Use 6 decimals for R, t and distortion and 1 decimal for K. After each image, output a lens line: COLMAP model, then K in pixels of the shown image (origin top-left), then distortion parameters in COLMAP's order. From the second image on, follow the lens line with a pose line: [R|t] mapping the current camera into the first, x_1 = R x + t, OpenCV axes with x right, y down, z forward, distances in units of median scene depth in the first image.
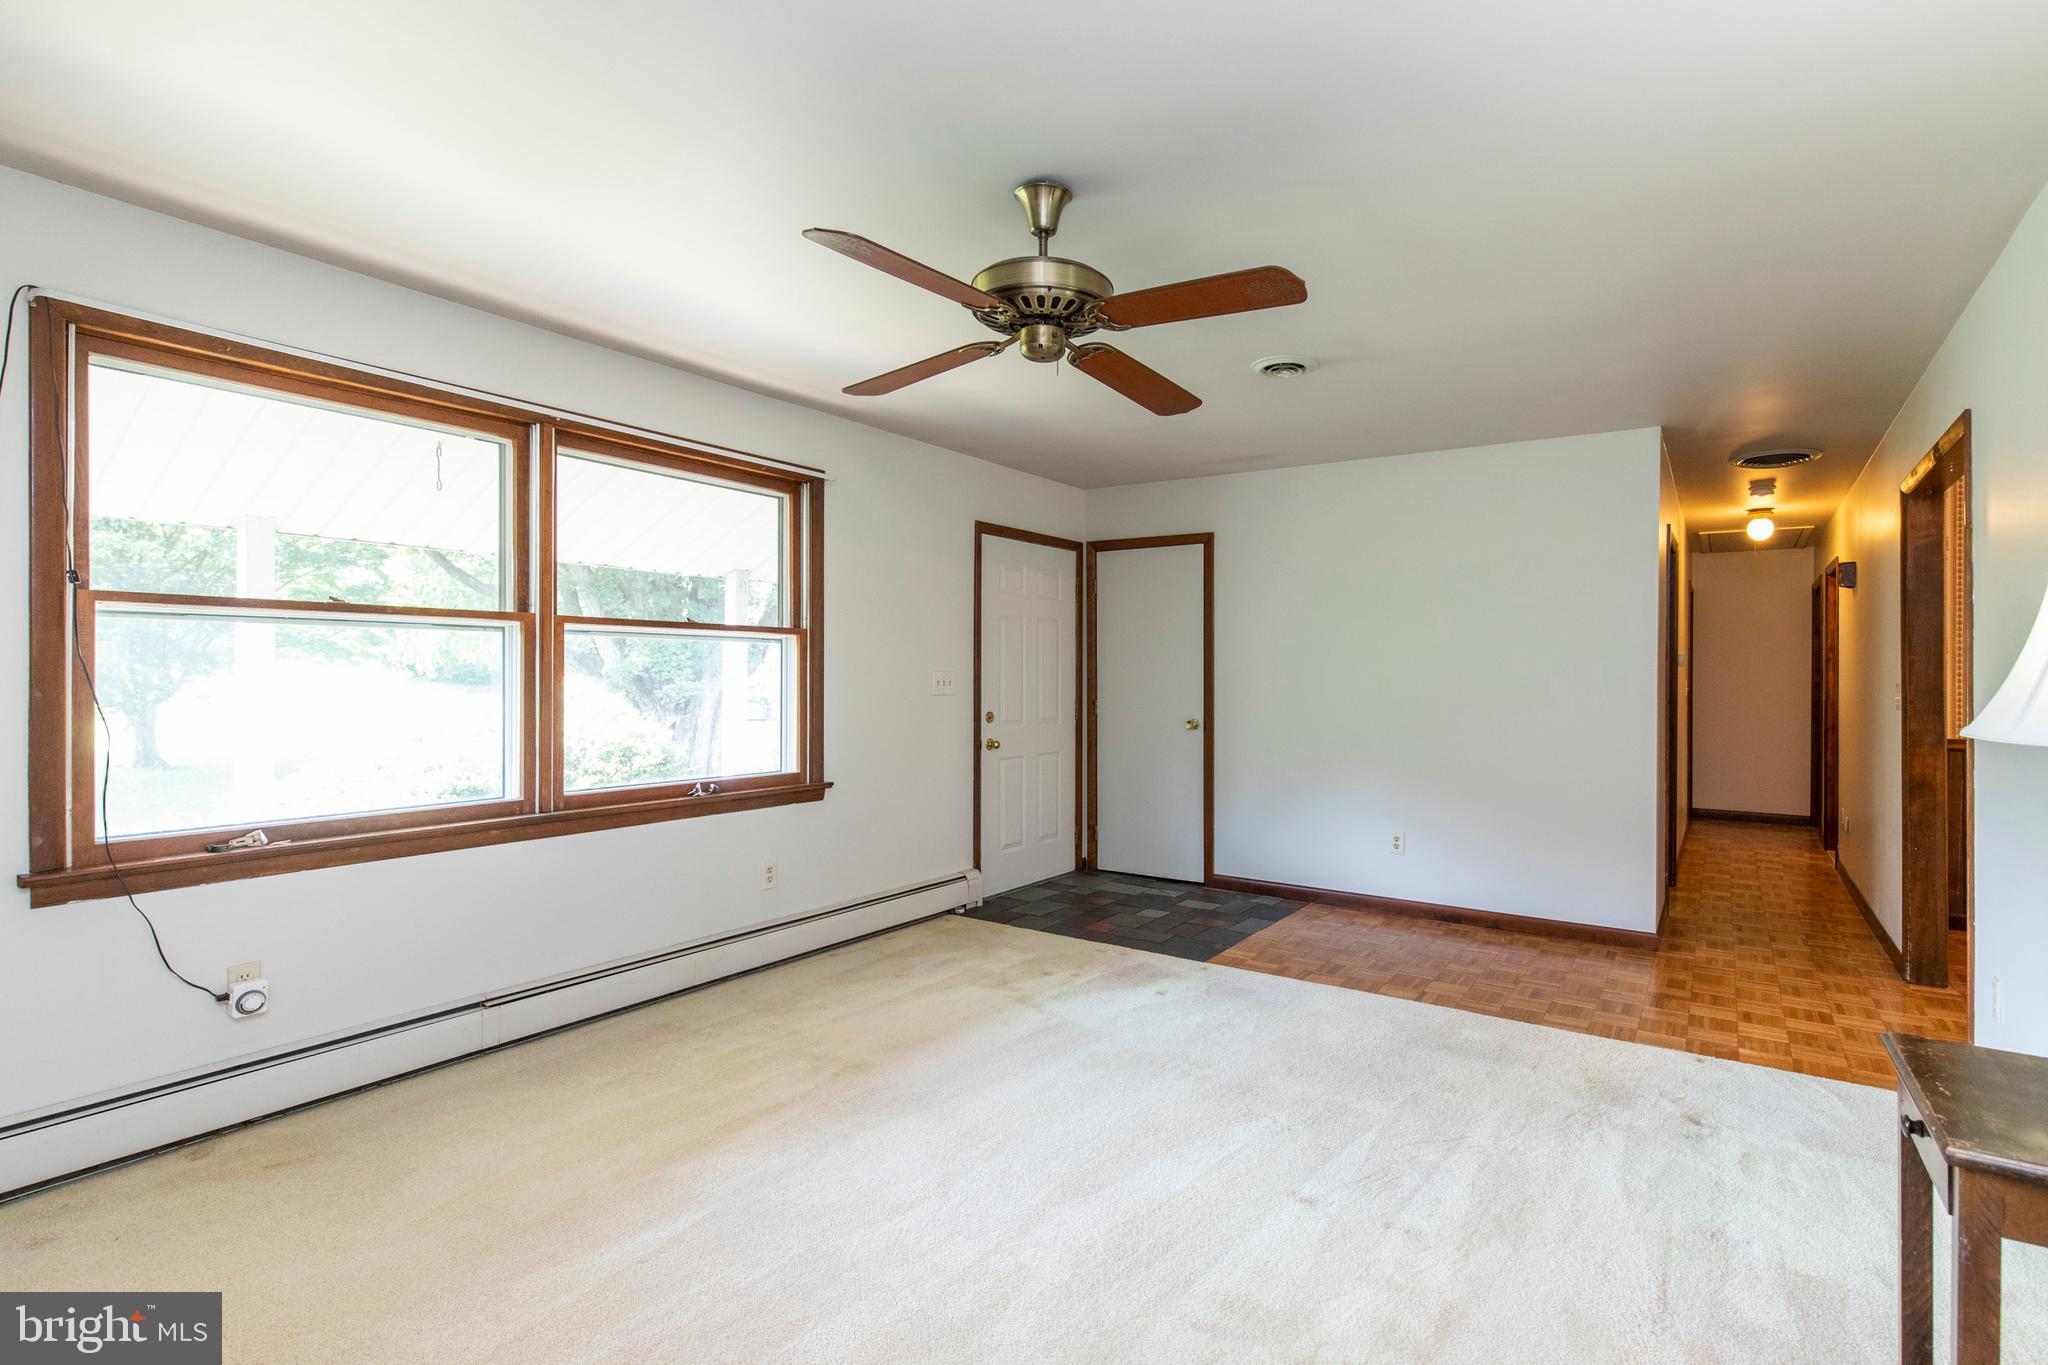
lens RADIAL K [[940.5, 0, 1069.7], [0, 940.5, 674.5], [0, 0, 1]] dist [0.011088, -0.001608]
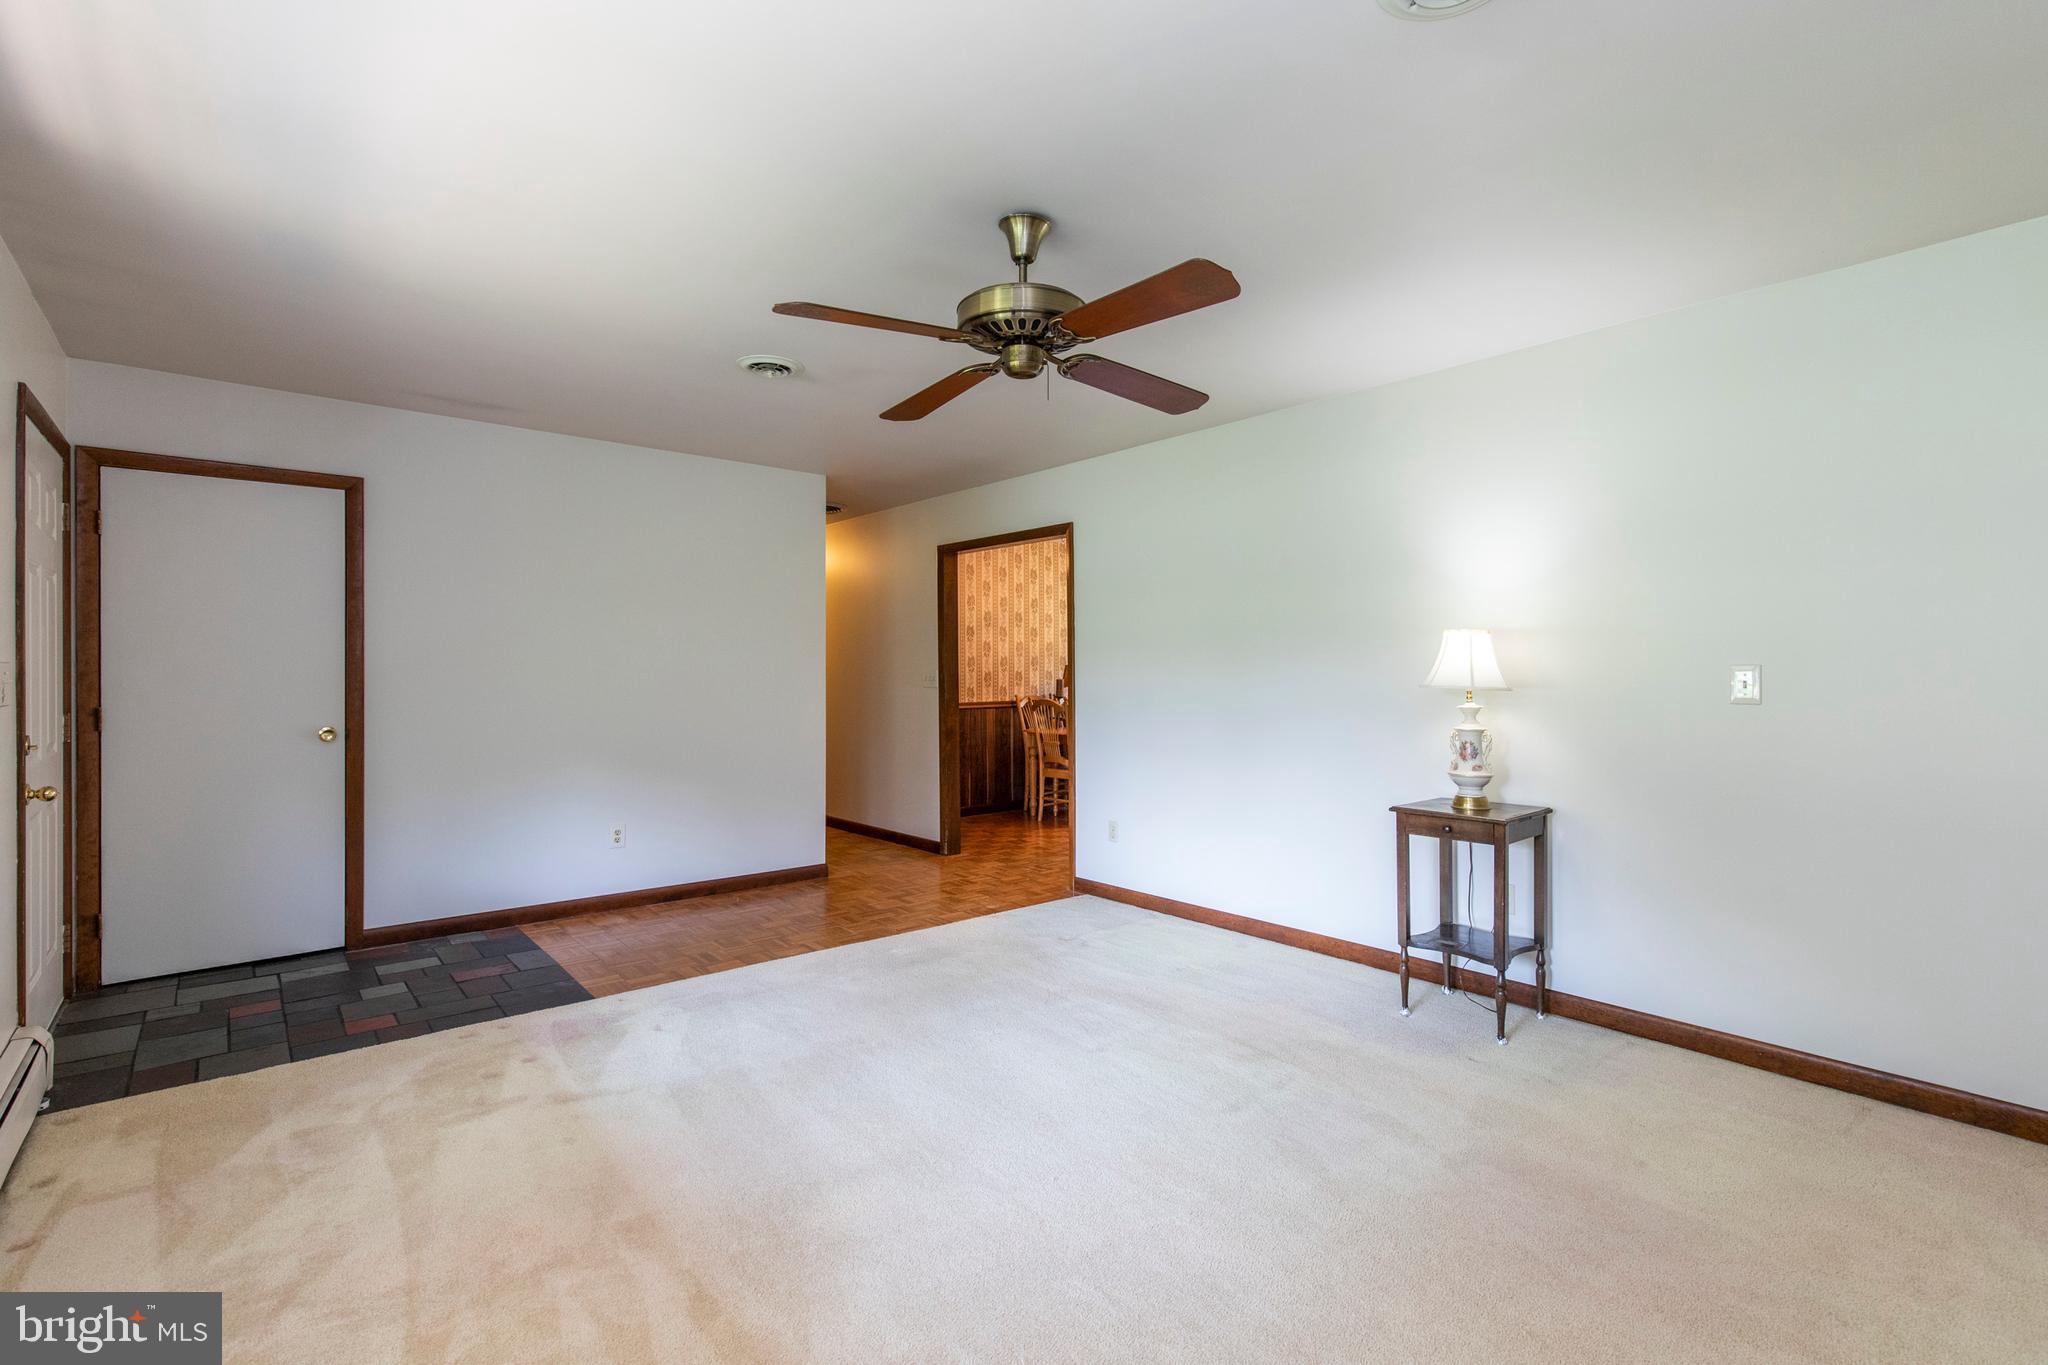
lens RADIAL K [[940.5, 0, 1023.0], [0, 940.5, 671.9], [0, 0, 1]] dist [0.011088, -0.001608]
pose [[0.301318, -0.007201, 0.953496, -0.579741], [0.002989, 0.999974, 0.006607, 0.001595], [-0.953519, 0.000859, 0.301332, 0.376357]]
